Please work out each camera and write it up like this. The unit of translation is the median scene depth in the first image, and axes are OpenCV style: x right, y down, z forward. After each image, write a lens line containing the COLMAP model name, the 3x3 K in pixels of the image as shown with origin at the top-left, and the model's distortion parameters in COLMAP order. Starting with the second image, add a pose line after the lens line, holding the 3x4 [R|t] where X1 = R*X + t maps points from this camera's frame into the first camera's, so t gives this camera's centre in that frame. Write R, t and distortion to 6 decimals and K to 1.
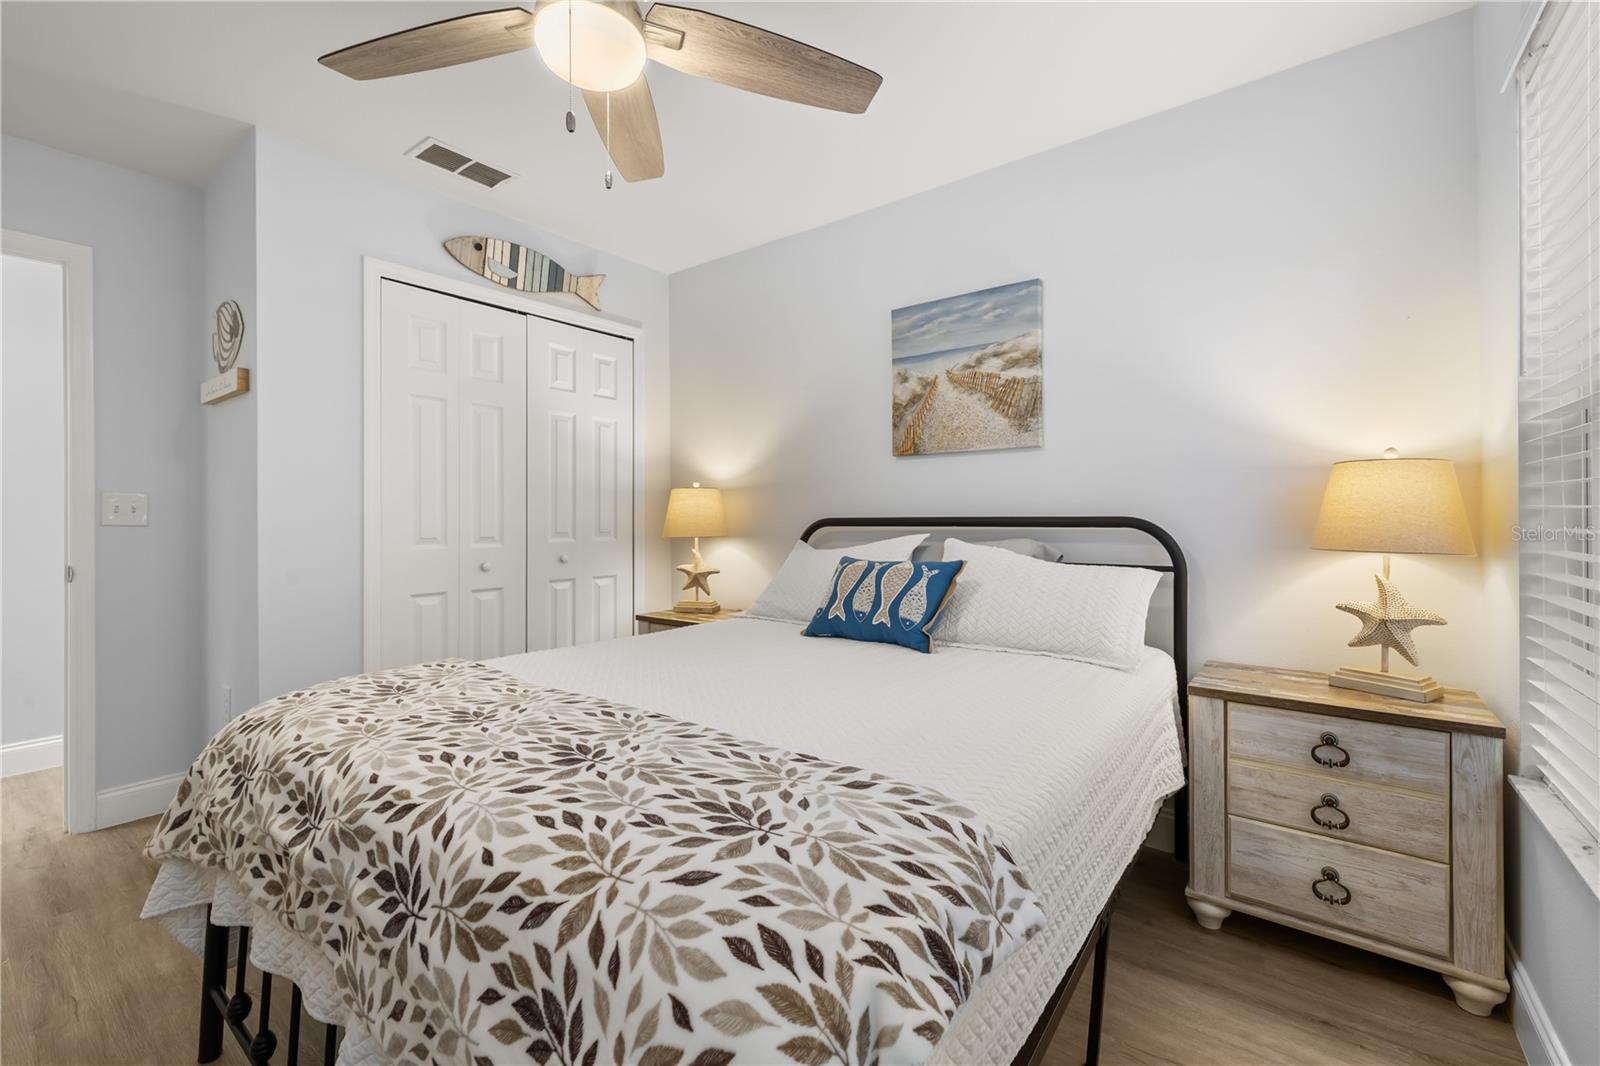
lens RADIAL K [[685.6, 0, 800.7], [0, 685.6, 524.5], [0, 0, 1]] dist [0.001555, 0.000122]
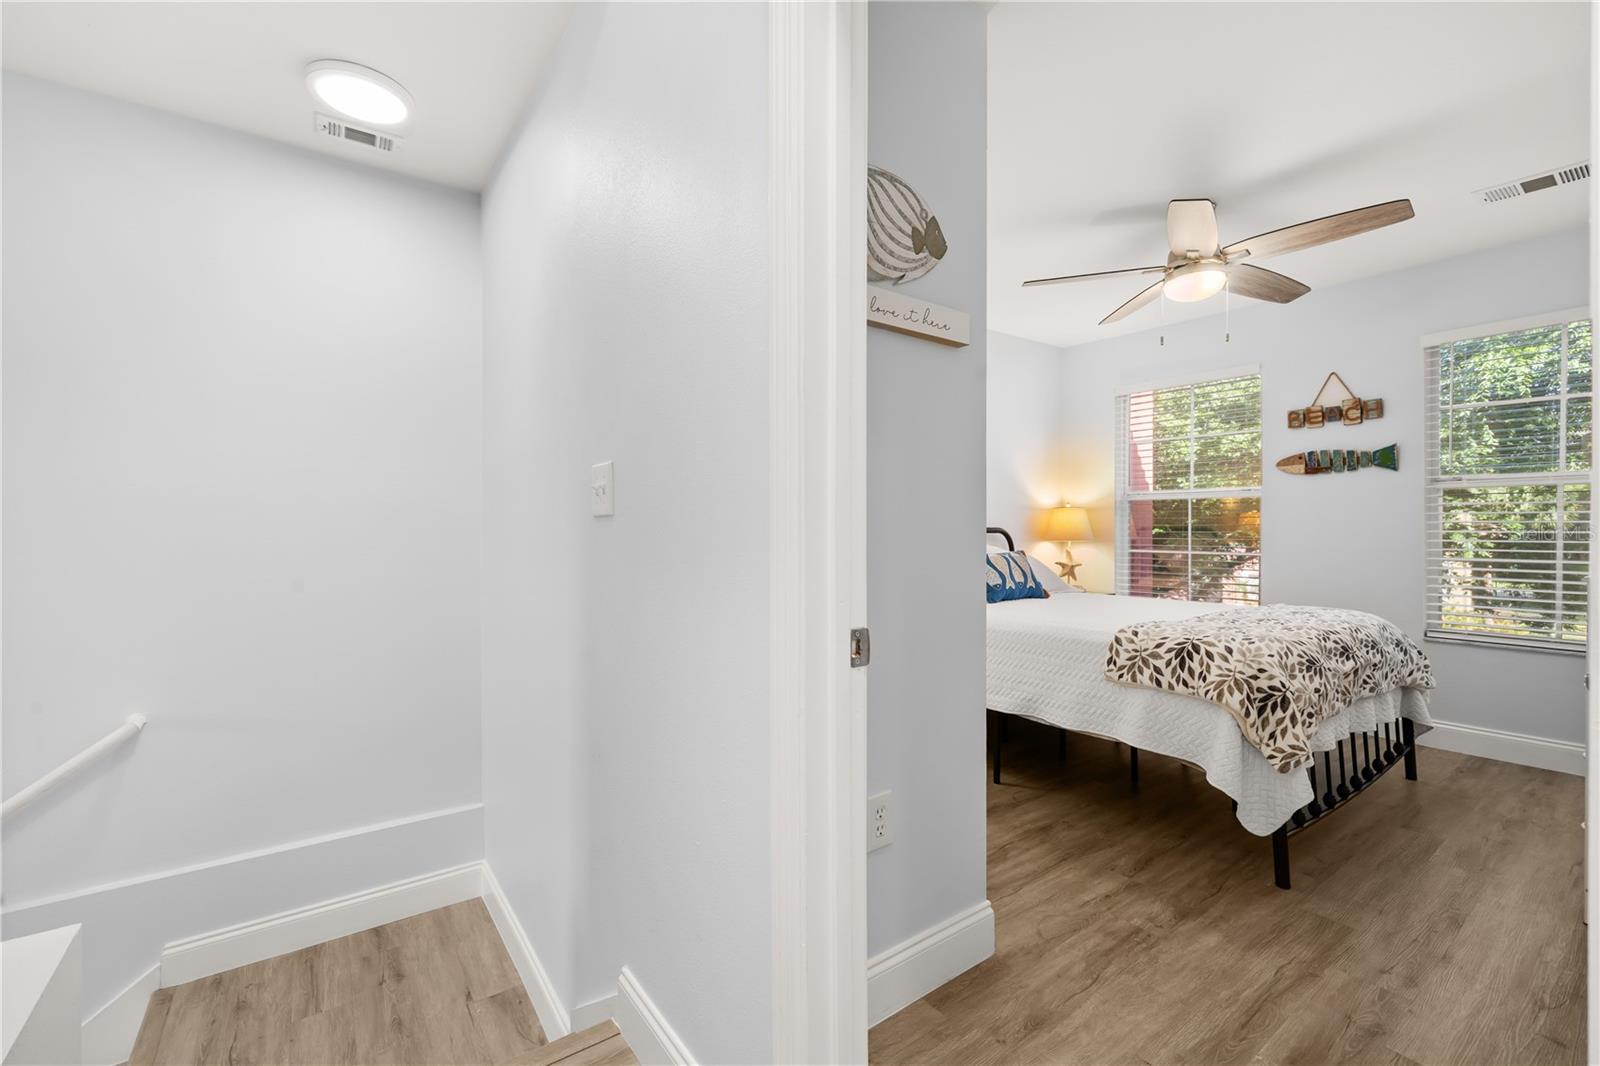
lens RADIAL K [[683.0, 0, 794.0], [0, 683.0, 542.8], [0, 0, 1]] dist [0.002034, 0.000005]
pose [[0.293497, -0.016783, 0.955813, -1.374322], [0.002744, 0.999857, 0.016714, -0.002028], [-0.955956, -0.002283, 0.293501, 0.830122]]
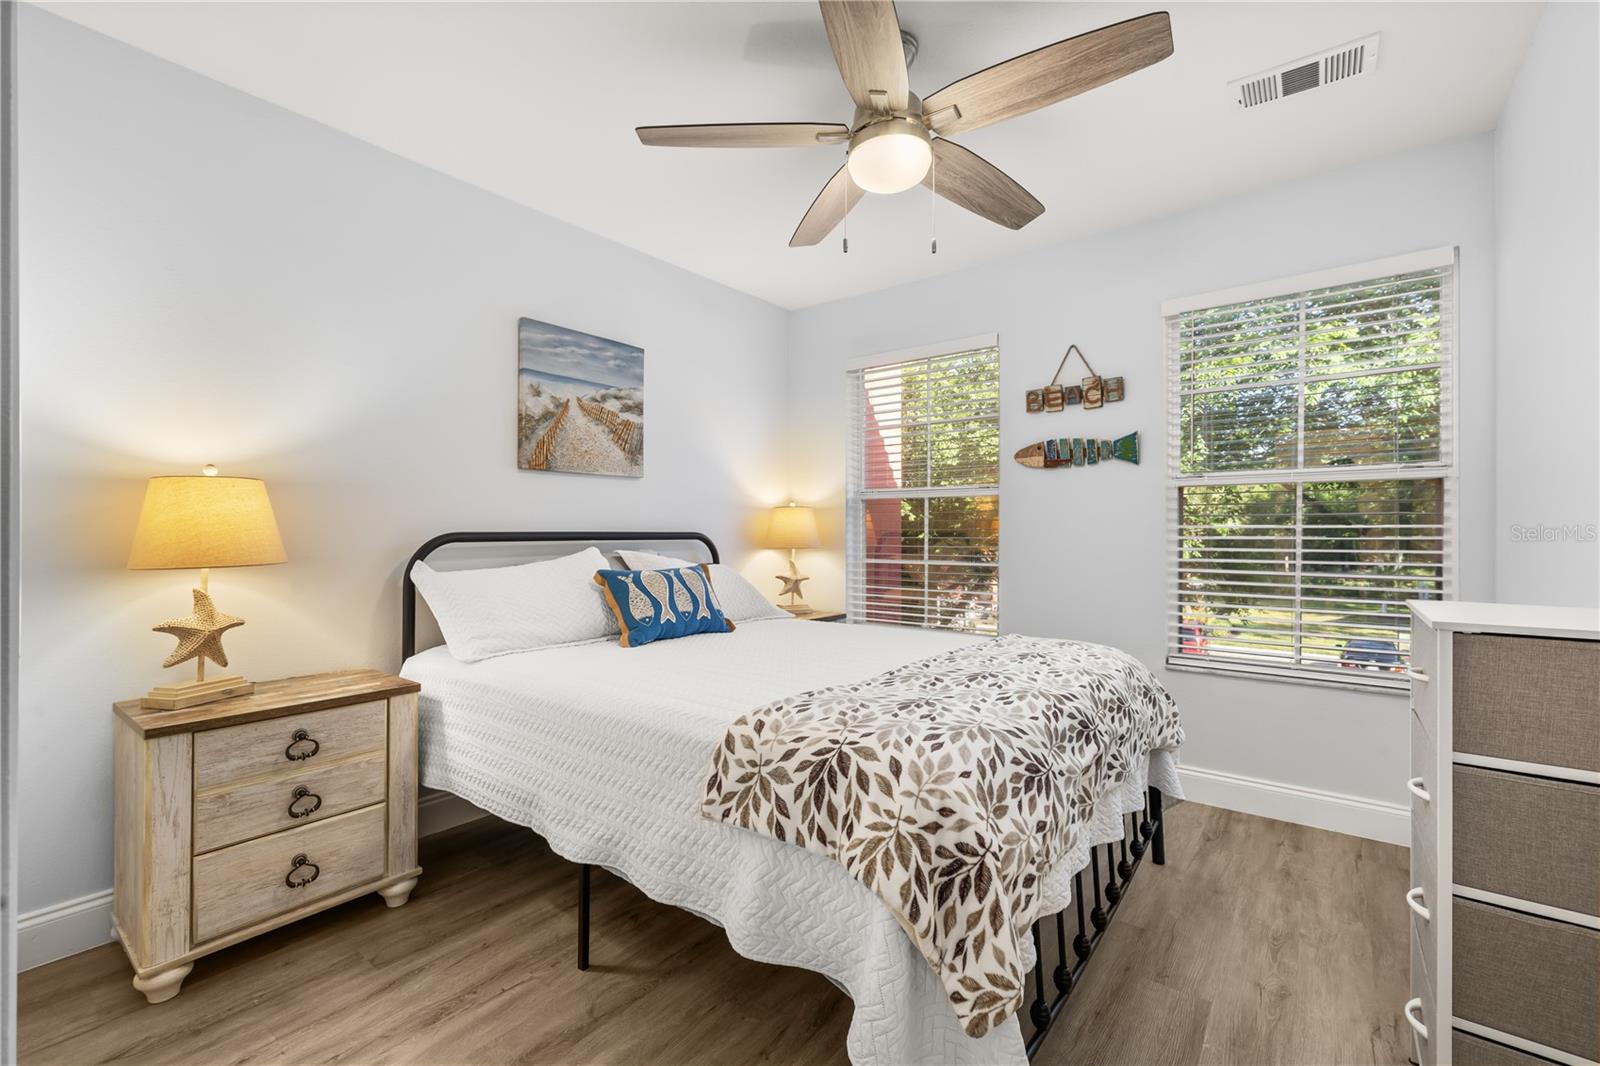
lens RADIAL K [[679.4, 0, 795.2], [0, 679.4, 549.7], [0, 0, 1]] dist [0.000626, 0.000099]
pose [[0.025535, -0.022359, 0.999424, -0.864679], [0.002551, 0.999748, 0.022301, -0.005079], [-0.999671, 0.001980, 0.025586, 0.623481]]
